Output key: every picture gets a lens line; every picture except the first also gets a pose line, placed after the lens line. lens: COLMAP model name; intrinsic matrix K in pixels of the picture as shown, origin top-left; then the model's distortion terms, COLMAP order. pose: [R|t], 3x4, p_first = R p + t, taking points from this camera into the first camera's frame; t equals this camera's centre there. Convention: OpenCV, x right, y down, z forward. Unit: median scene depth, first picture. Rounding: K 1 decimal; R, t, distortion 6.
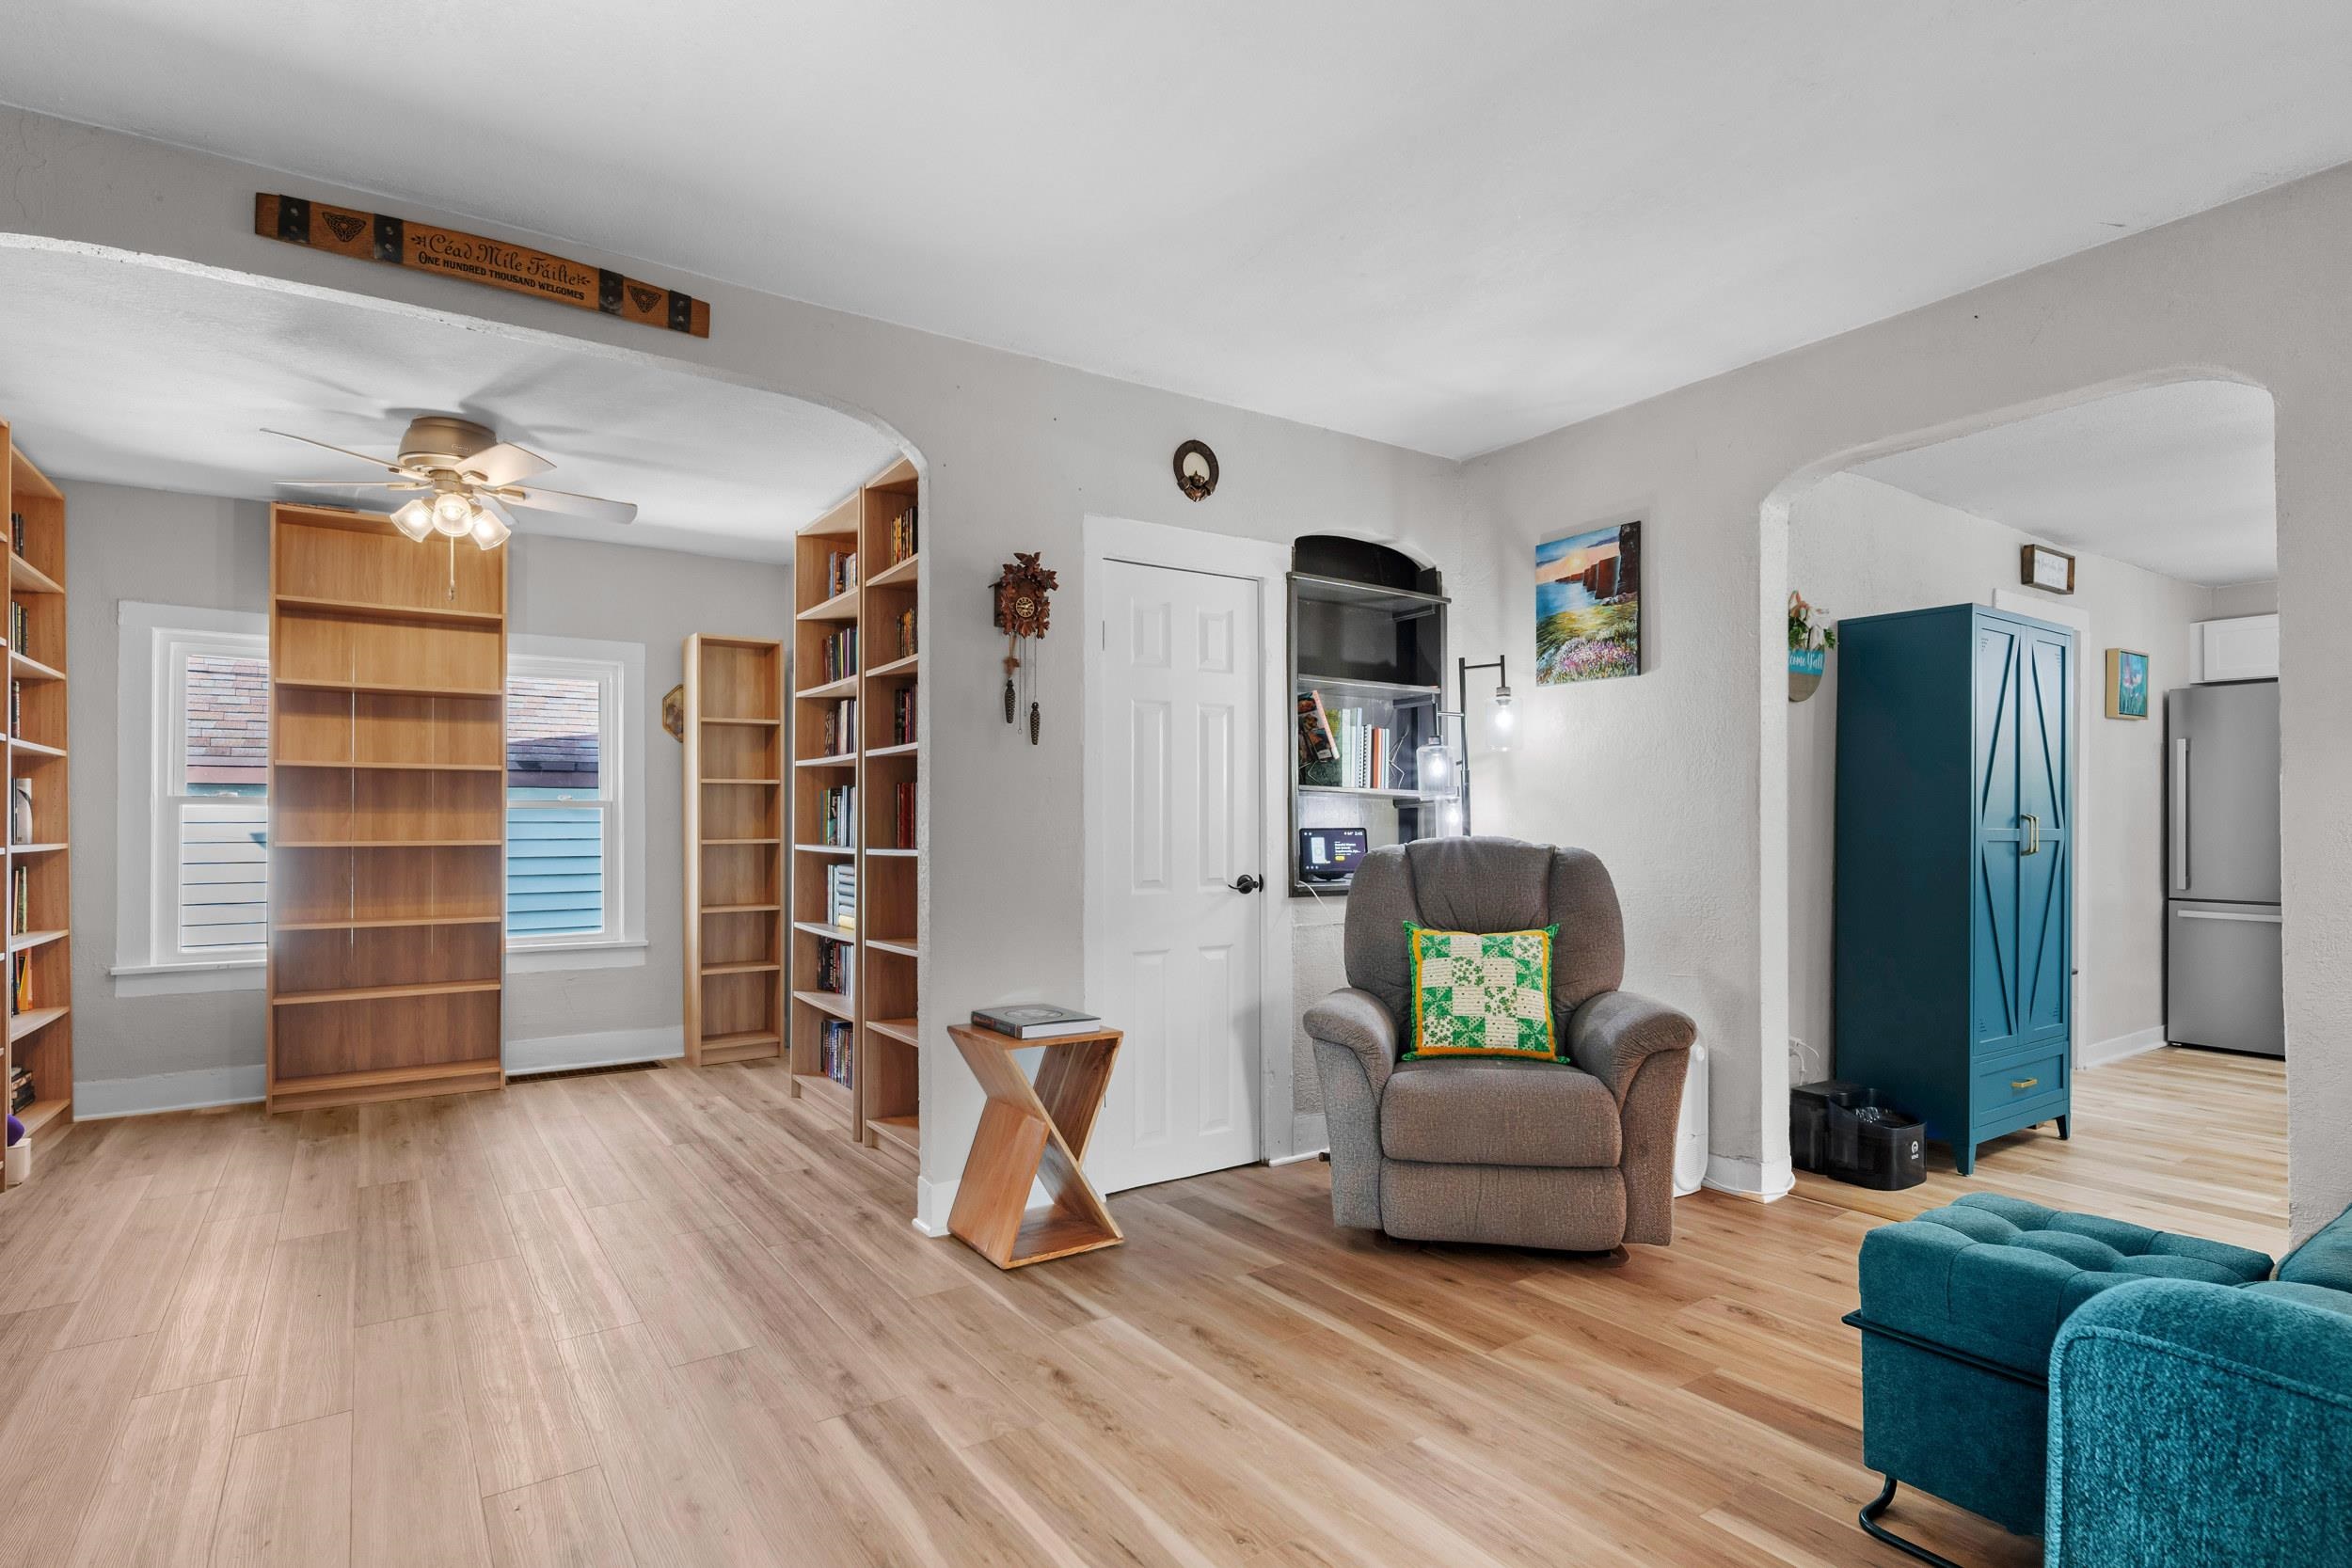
lens RADIAL K [[1155.5, 0, 1158.3], [0, 1155.5, 804.8], [0, 0, 1]] dist [0.004871, -0.001960]
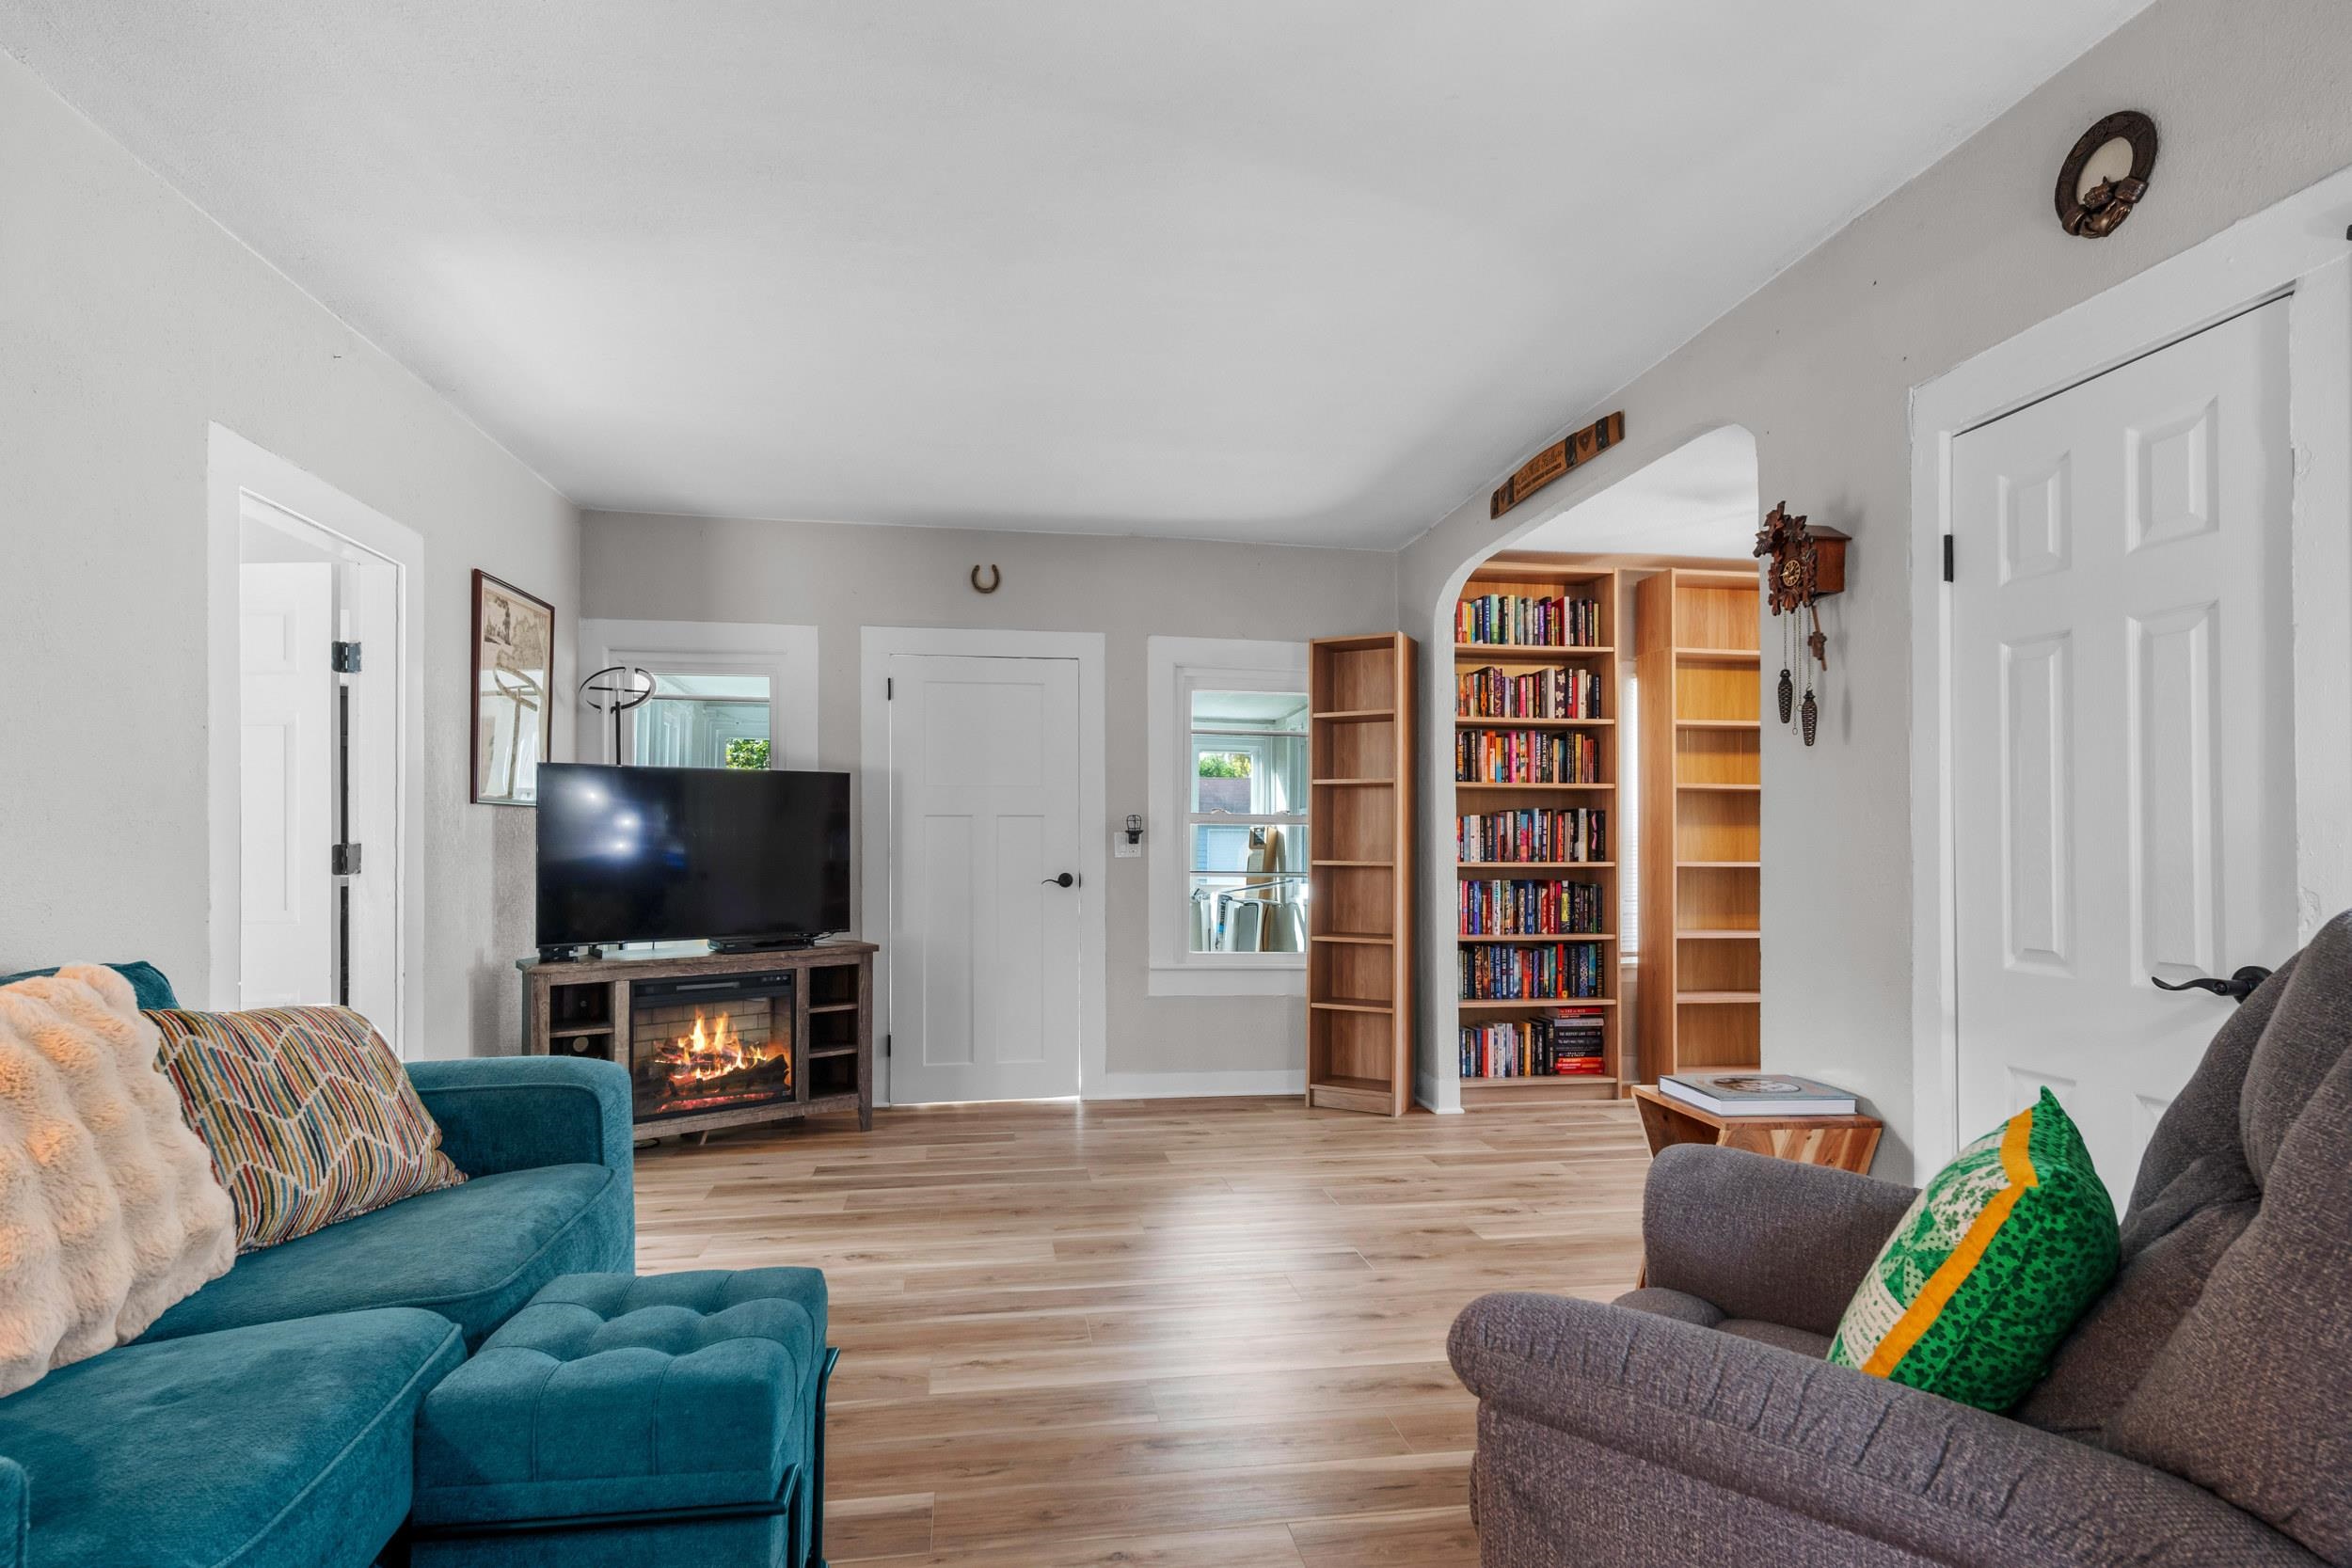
lens RADIAL K [[1155.5, 0, 1154.7], [0, 1155.5, 820.3], [0, 0, 1]] dist [0.004871, -0.001960]
pose [[-0.441500, -0.017128, -0.897098, 1.187679], [0.010468, 0.999651, -0.024237, 0.020750], [0.897200, -0.020092, -0.441167, 1.470566]]
